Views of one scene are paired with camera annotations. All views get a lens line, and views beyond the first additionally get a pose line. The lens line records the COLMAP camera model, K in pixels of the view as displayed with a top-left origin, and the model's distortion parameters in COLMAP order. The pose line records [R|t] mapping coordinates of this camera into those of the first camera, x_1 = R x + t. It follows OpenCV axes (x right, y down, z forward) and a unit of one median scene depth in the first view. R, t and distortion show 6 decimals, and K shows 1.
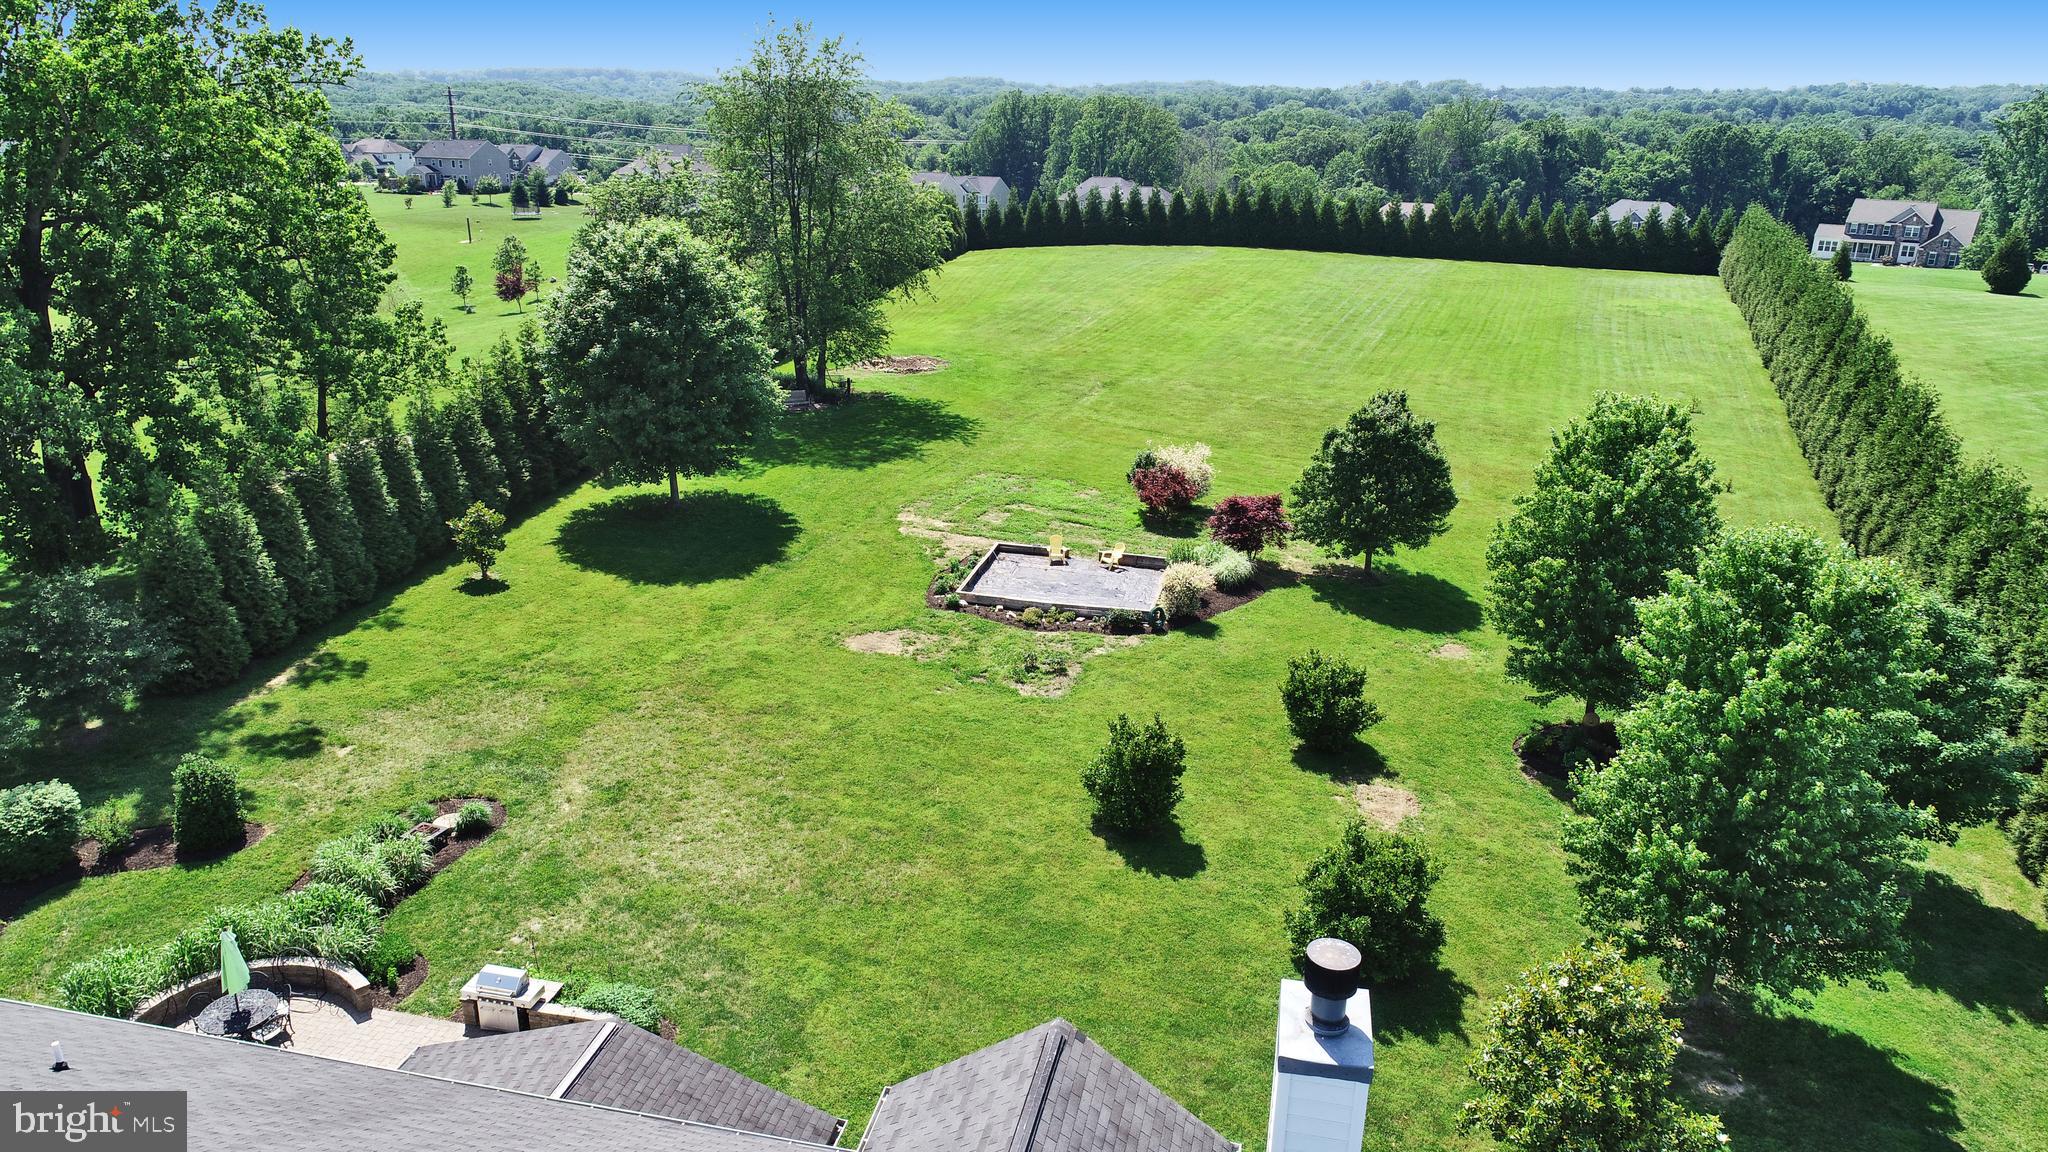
lens RADIAL K [[1368.8, 0, 1024.0], [0, 1368.8, 576.0], [0, 0, 1]] dist [0.001114, -0.005837]
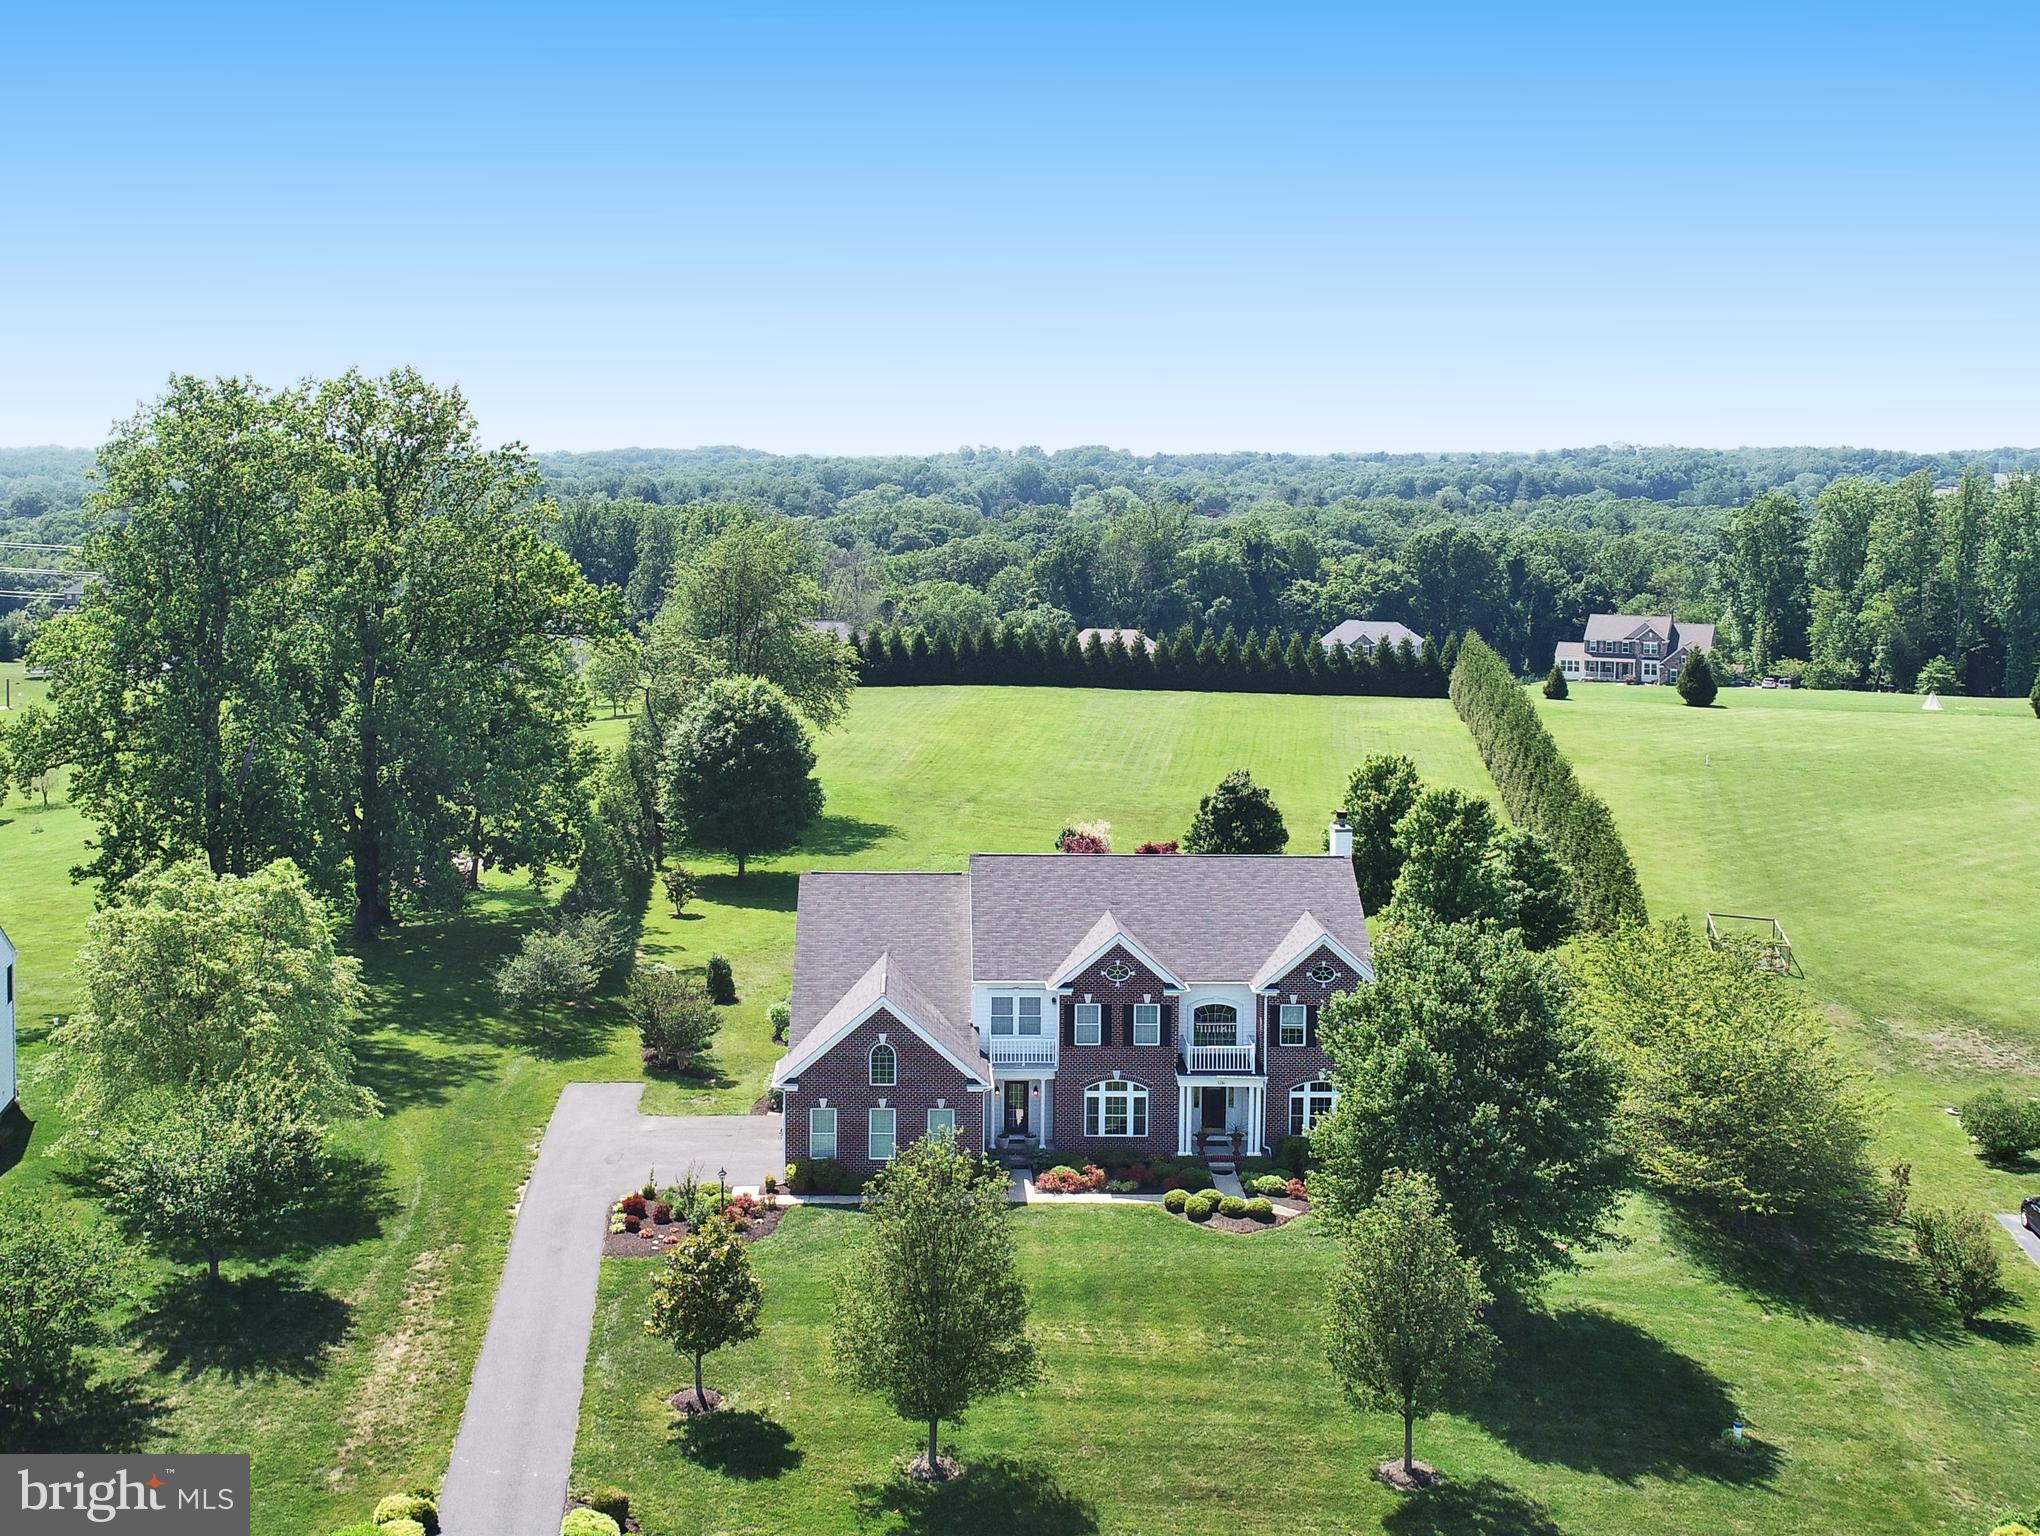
lens RADIAL K [[2280.3, 0, 932.9], [0, 2280.3, 568.8], [0, 0, 1]] dist [0.000670, -0.005916]
pose [[0.975045, -0.018062, 0.221271, -0.426137], [0.080624, 0.957448, -0.277116, 0.223654], [-0.206850, 0.288040, 0.935011, -0.941285]]
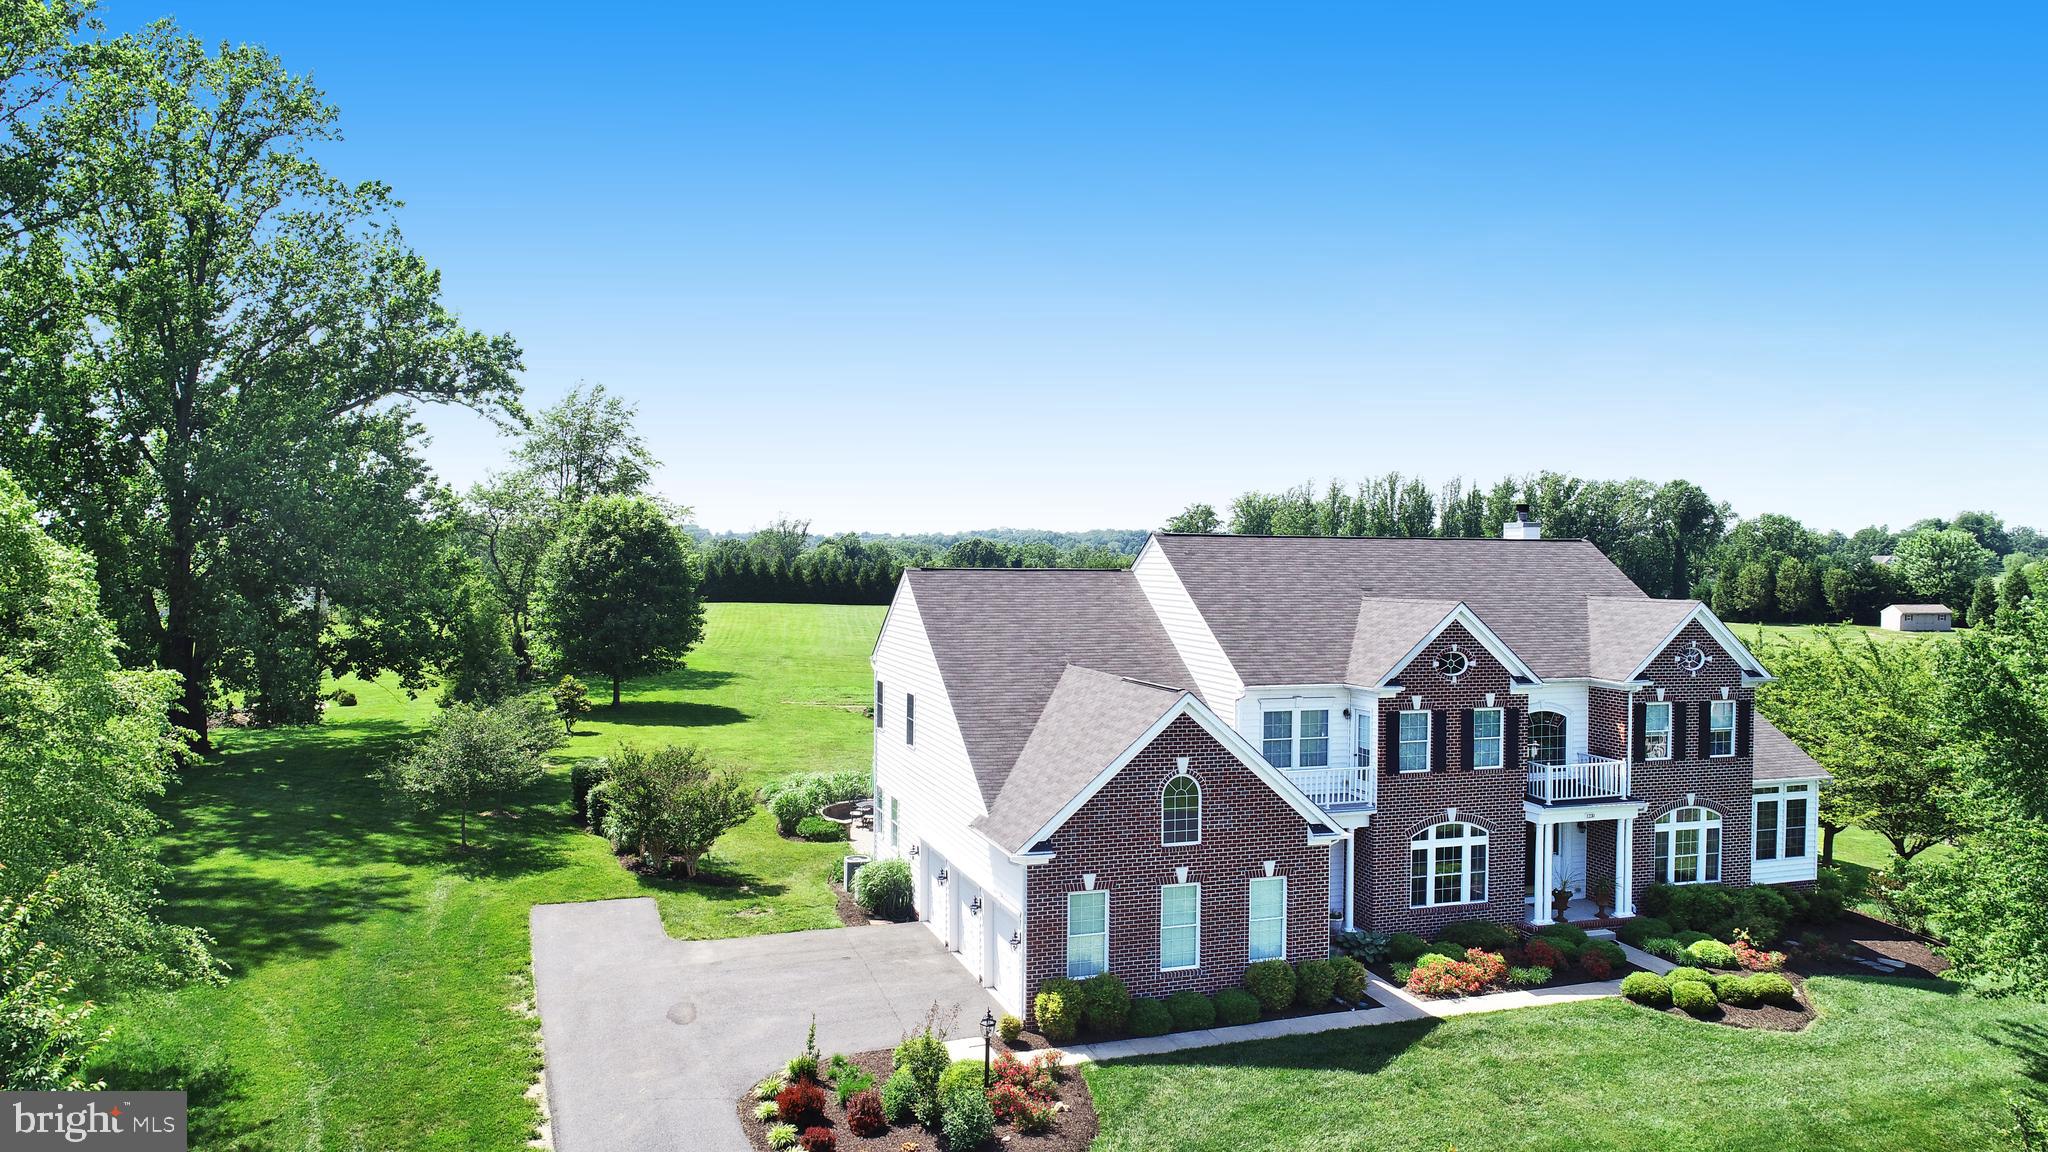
lens RADIAL K [[1368.8, 0, 1024.0], [0, 1368.8, 576.0], [0, 0, 1]] dist [0.001114, -0.005837]
pose [[0.855956, -0.014775, 0.516837, -0.450458], [0.173981, 0.949533, -0.260993, 0.180912], [-0.486898, 0.313319, 0.815329, -0.226486]]
